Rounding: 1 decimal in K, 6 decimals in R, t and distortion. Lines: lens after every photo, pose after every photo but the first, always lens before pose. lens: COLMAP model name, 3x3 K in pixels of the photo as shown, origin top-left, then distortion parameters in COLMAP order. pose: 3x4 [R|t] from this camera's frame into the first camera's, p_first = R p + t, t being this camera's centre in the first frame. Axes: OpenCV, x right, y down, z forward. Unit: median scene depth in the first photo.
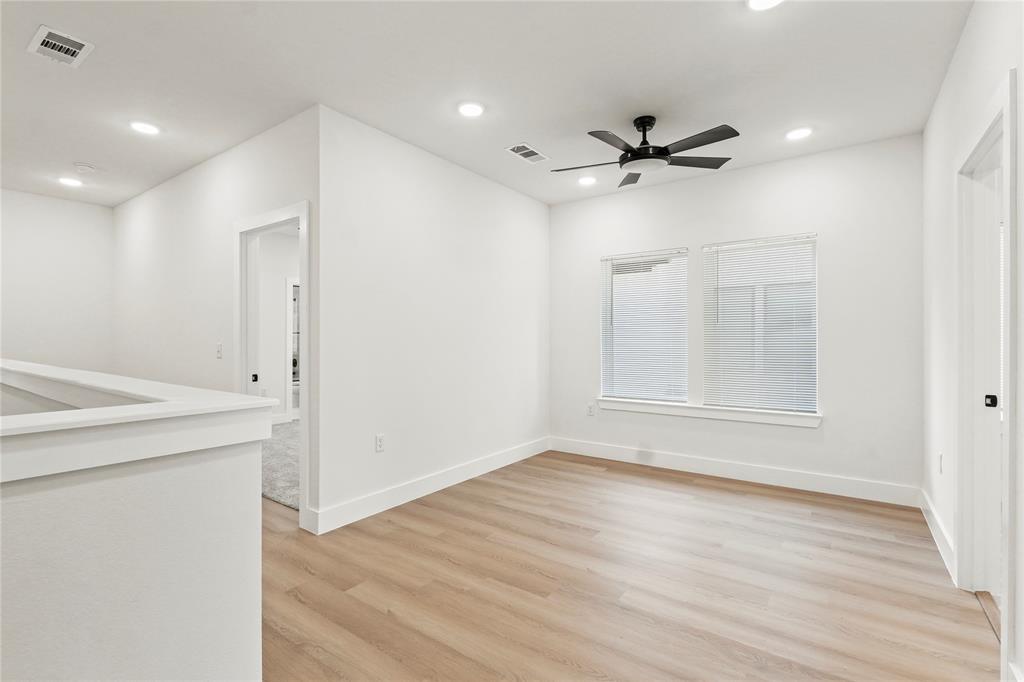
lens RADIAL K [[470.7, 0, 505.3], [0, 470.7, 341.7], [0, 0, 1]] dist [-0.001035, 0.000624]
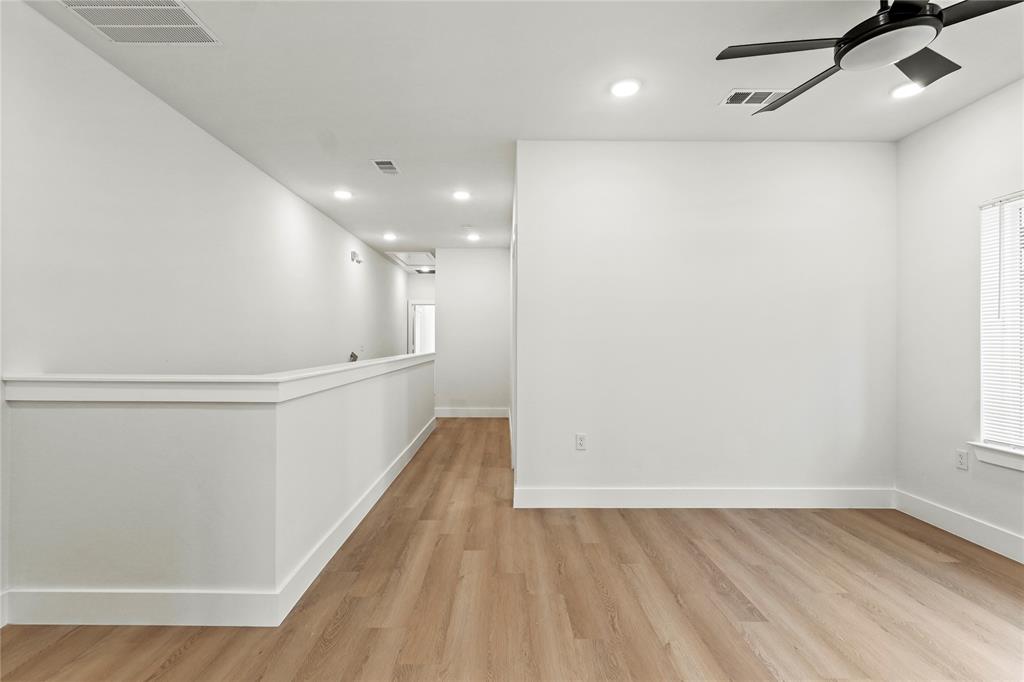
lens RADIAL K [[470.7, 0, 506.6], [0, 470.7, 338.2], [0, 0, 1]] dist [-0.001035, 0.000624]
pose [[0.598159, -0.002294, -0.801374, 0.504229], [-0.012444, 0.999849, -0.012151, 0.004574], [0.801280, 0.017241, 0.598040, 0.269126]]
